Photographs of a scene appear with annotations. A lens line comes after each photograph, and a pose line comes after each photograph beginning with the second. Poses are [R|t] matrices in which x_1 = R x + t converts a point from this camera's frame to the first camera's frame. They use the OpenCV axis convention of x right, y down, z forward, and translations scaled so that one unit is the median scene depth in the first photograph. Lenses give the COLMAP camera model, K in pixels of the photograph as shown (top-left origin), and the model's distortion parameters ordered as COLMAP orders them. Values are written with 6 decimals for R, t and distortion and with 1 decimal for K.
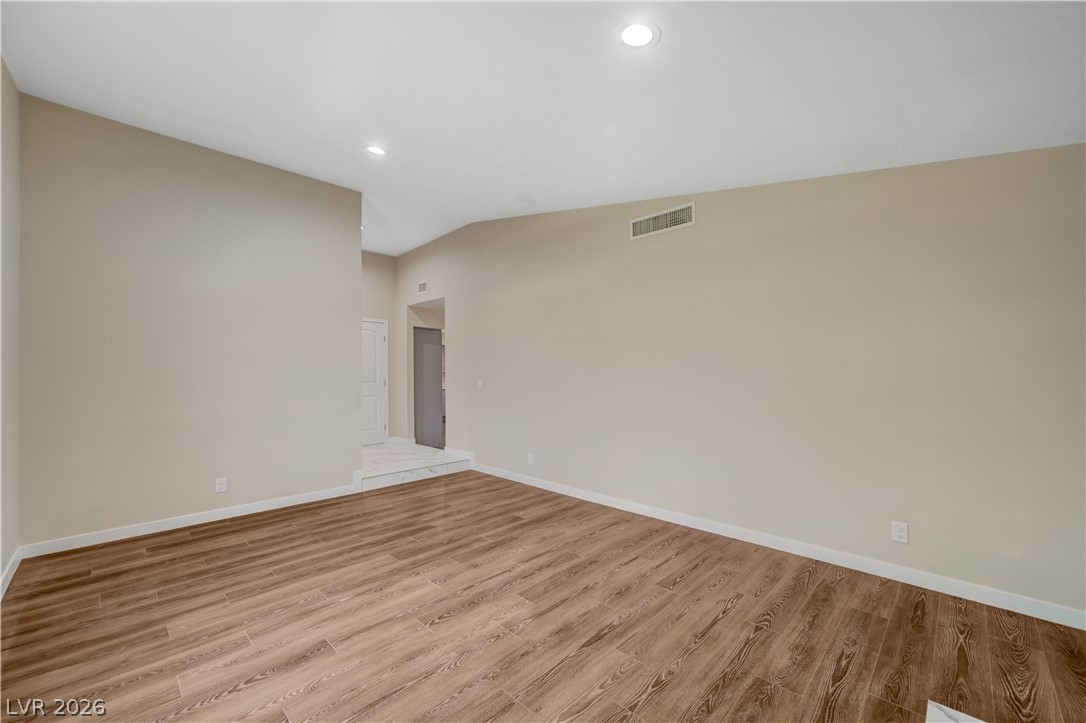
lens RADIAL K [[424.3, 0, 548.7], [0, 424.3, 369.0], [0, 0, 1]] dist [0.002020, 0.000118]
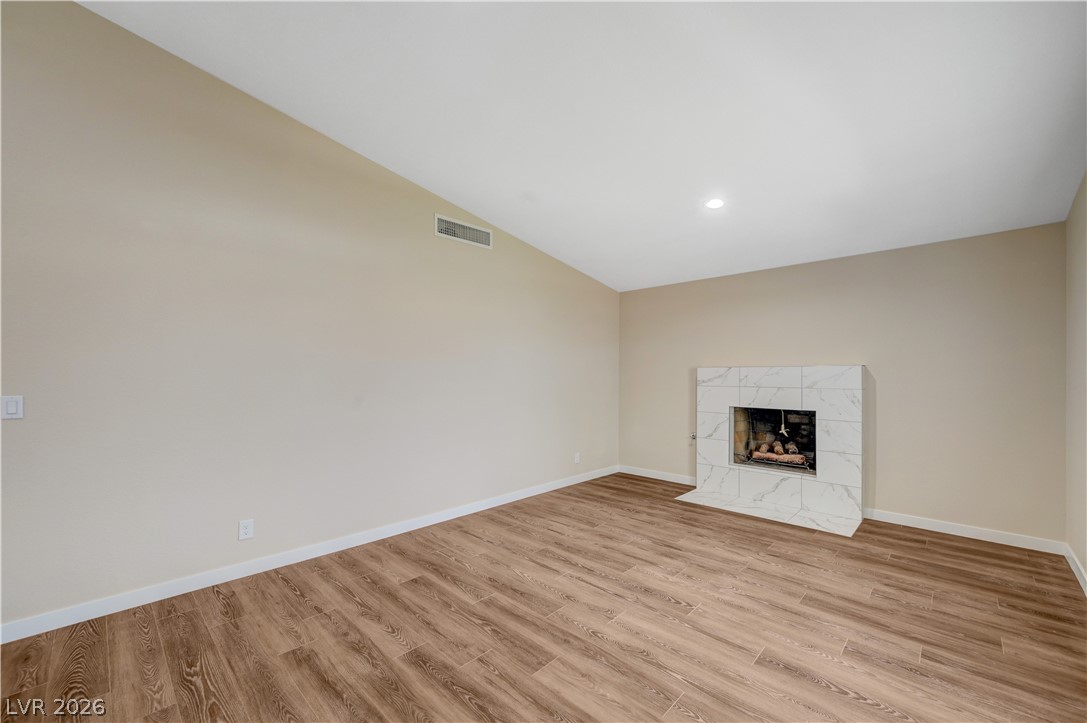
lens RADIAL K [[432.3, 0, 546.9], [0, 432.3, 365.7], [0, 0, 1]] dist [0.001360, 0.000461]
pose [[0.003156, 0.027817, 0.999608, -1.149290], [-0.007615, 0.999585, -0.027792, 0.019777], [-0.999966, -0.007524, 0.003367, 1.127277]]
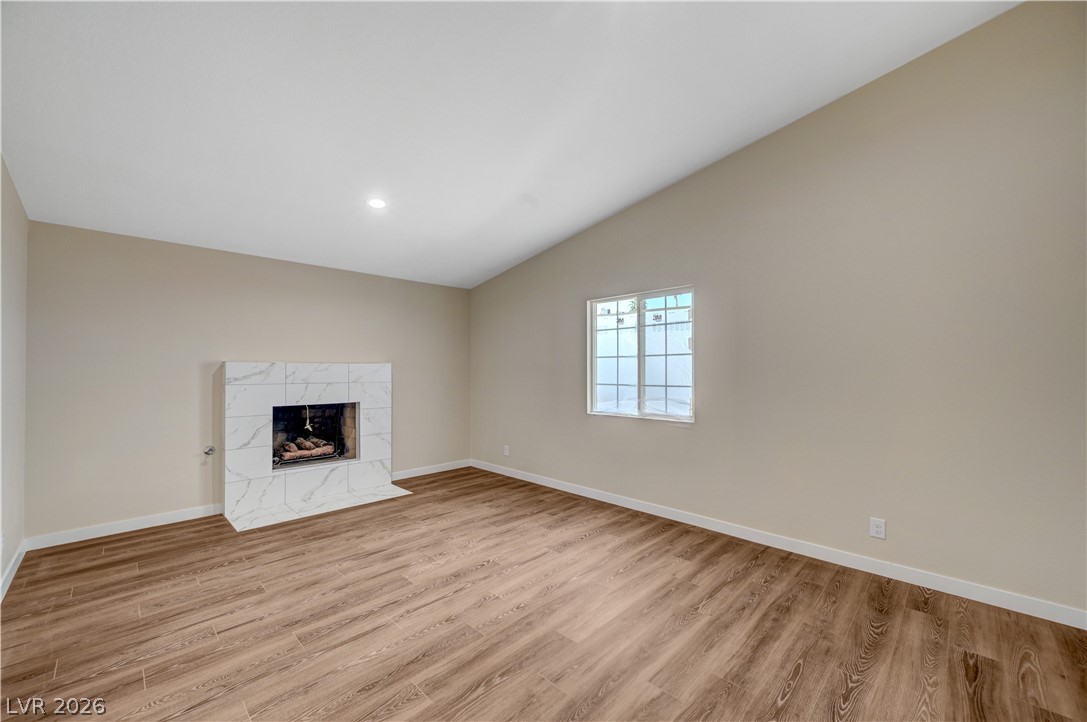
lens RADIAL K [[432.3, 0, 543.7], [0, 432.3, 363.4], [0, 0, 1]] dist [0.001360, 0.000461]
pose [[-0.999784, 0.009063, 0.018691, -0.392866], [0.008630, 0.999696, -0.023117, 0.019068], [-0.018895, -0.022950, -0.999558, 1.934155]]
